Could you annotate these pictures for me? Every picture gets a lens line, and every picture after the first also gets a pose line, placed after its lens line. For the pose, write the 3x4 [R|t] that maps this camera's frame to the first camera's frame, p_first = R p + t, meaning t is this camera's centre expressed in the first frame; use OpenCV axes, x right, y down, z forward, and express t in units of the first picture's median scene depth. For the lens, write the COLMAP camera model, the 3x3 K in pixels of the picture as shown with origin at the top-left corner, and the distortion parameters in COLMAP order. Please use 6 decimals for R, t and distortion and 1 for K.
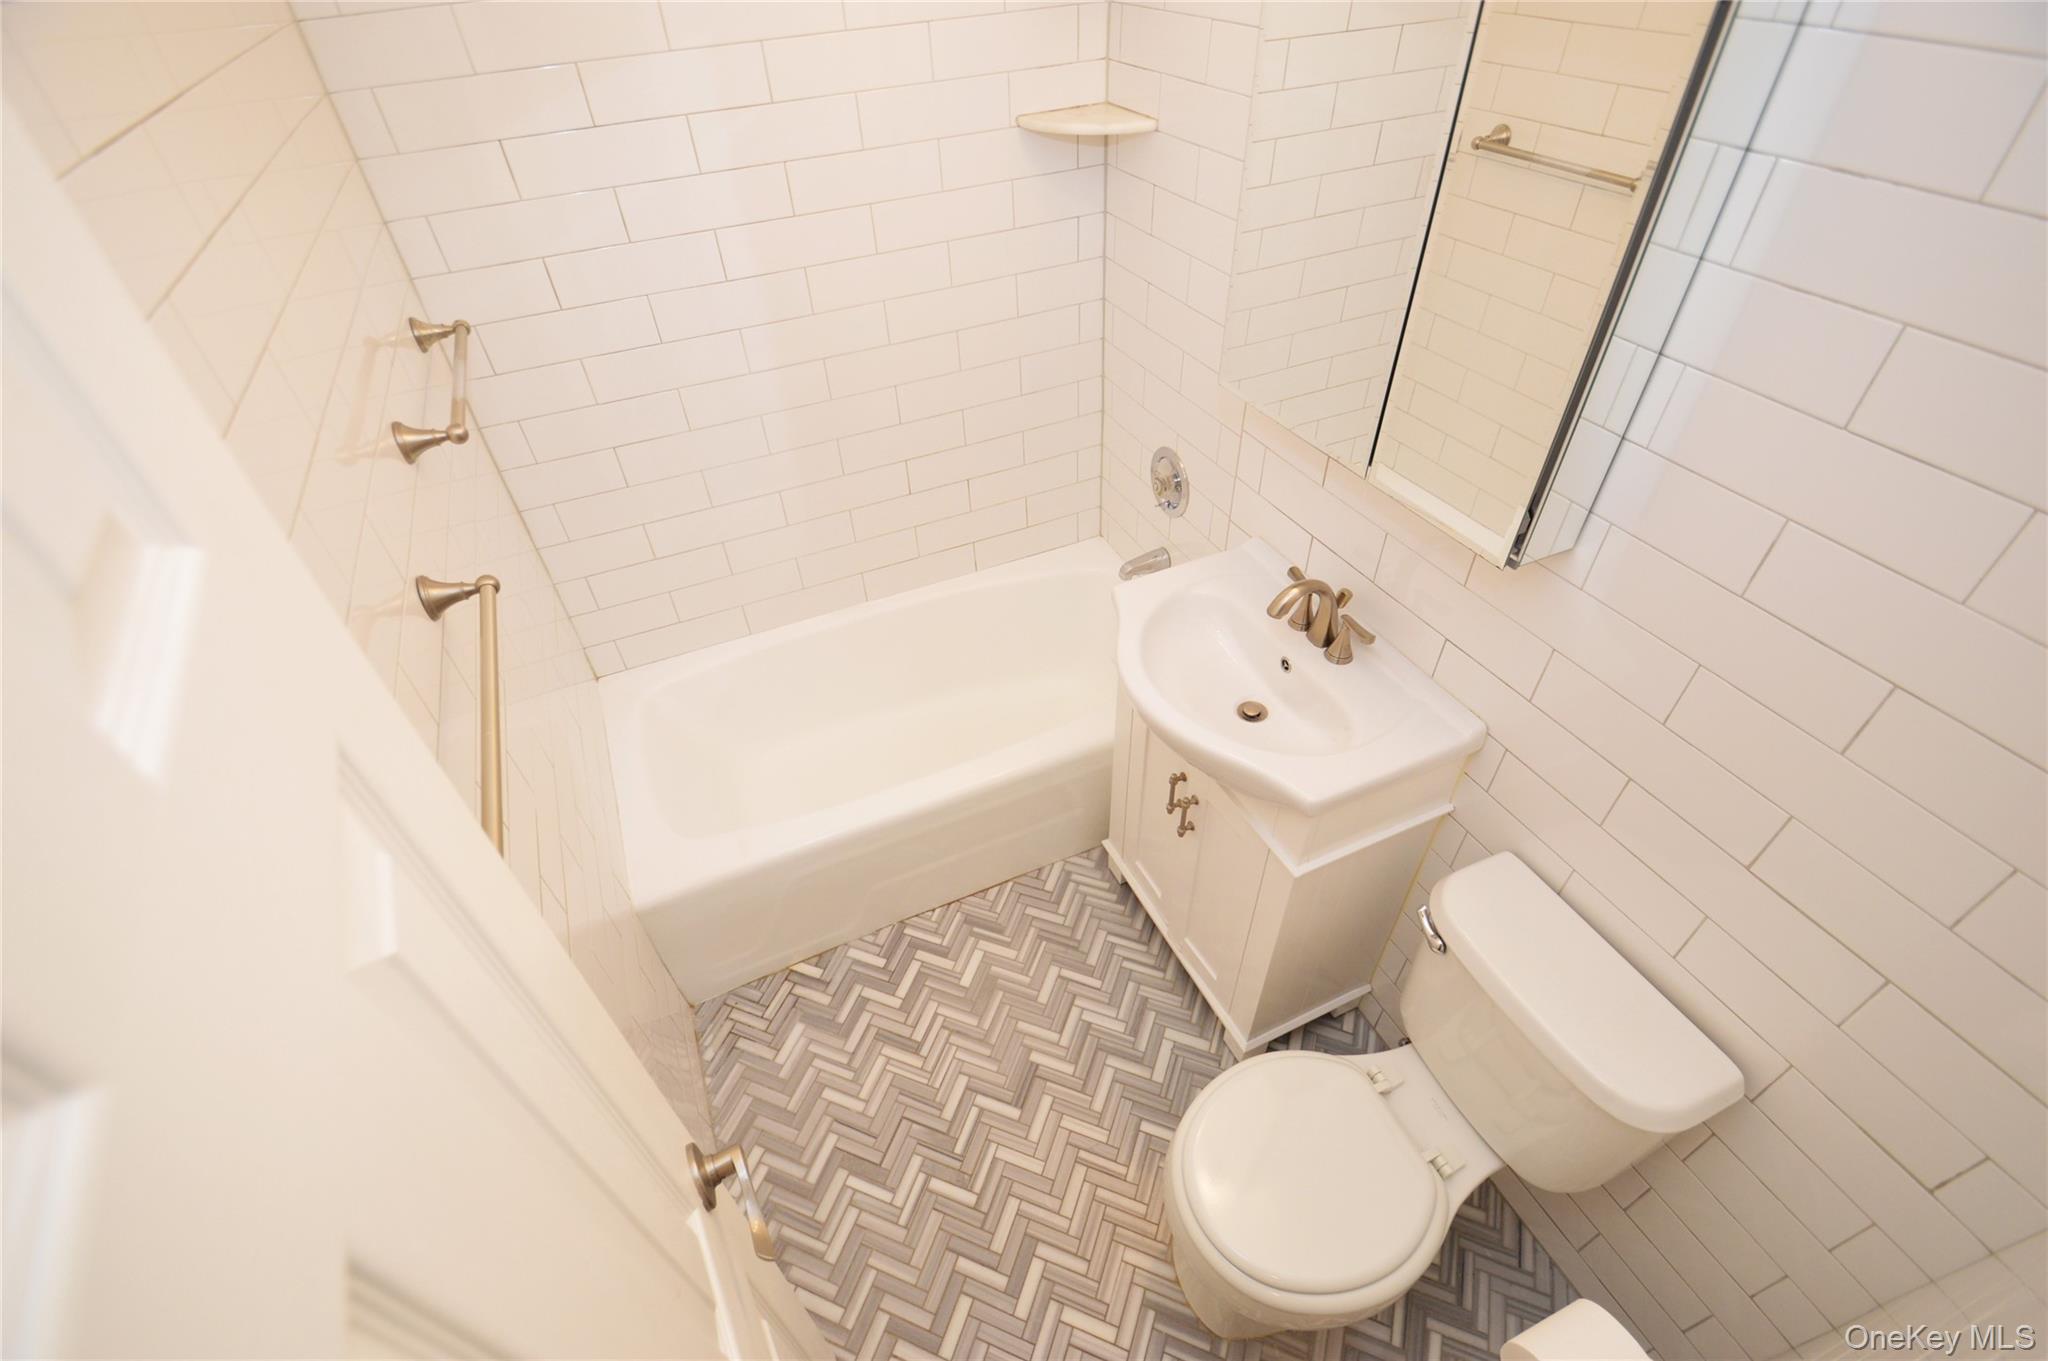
lens RADIAL K [[903.6, 0, 1021.4], [0, 903.6, 687.8], [0, 0, 1]] dist [0.003857, -0.001027]
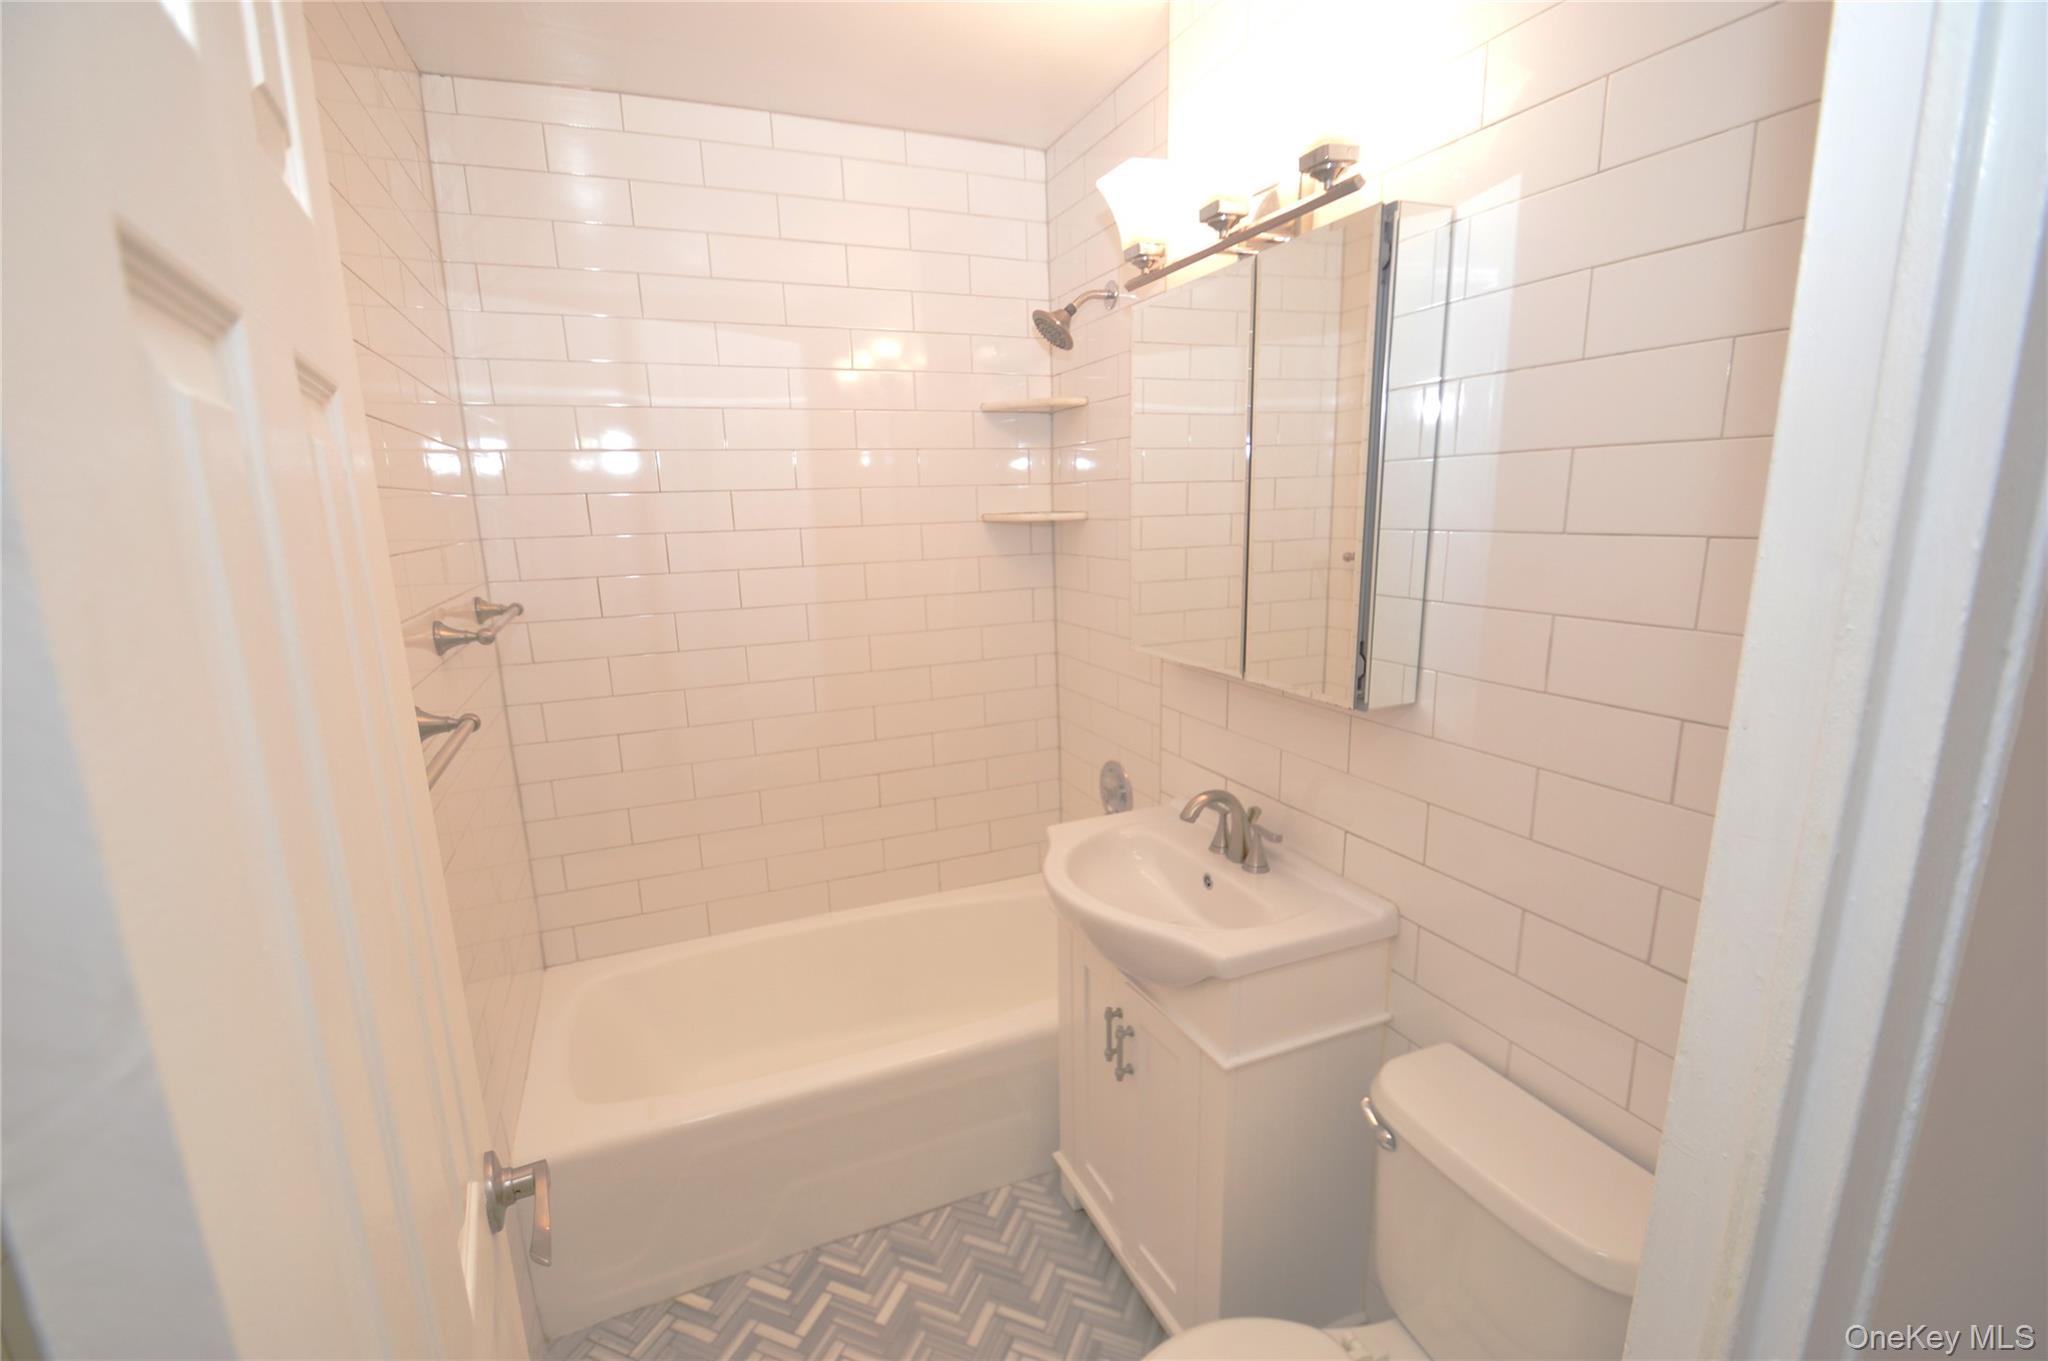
lens RADIAL K [[903.6, 0, 1031.5], [0, 903.6, 718.0], [0, 0, 1]] dist [0.003857, -0.001027]
pose [[0.999859, 0.012712, -0.010968, 0.076581], [-0.016488, 0.866661, -0.498624, 0.256954], [0.003167, 0.498735, 0.866749, 0.006005]]
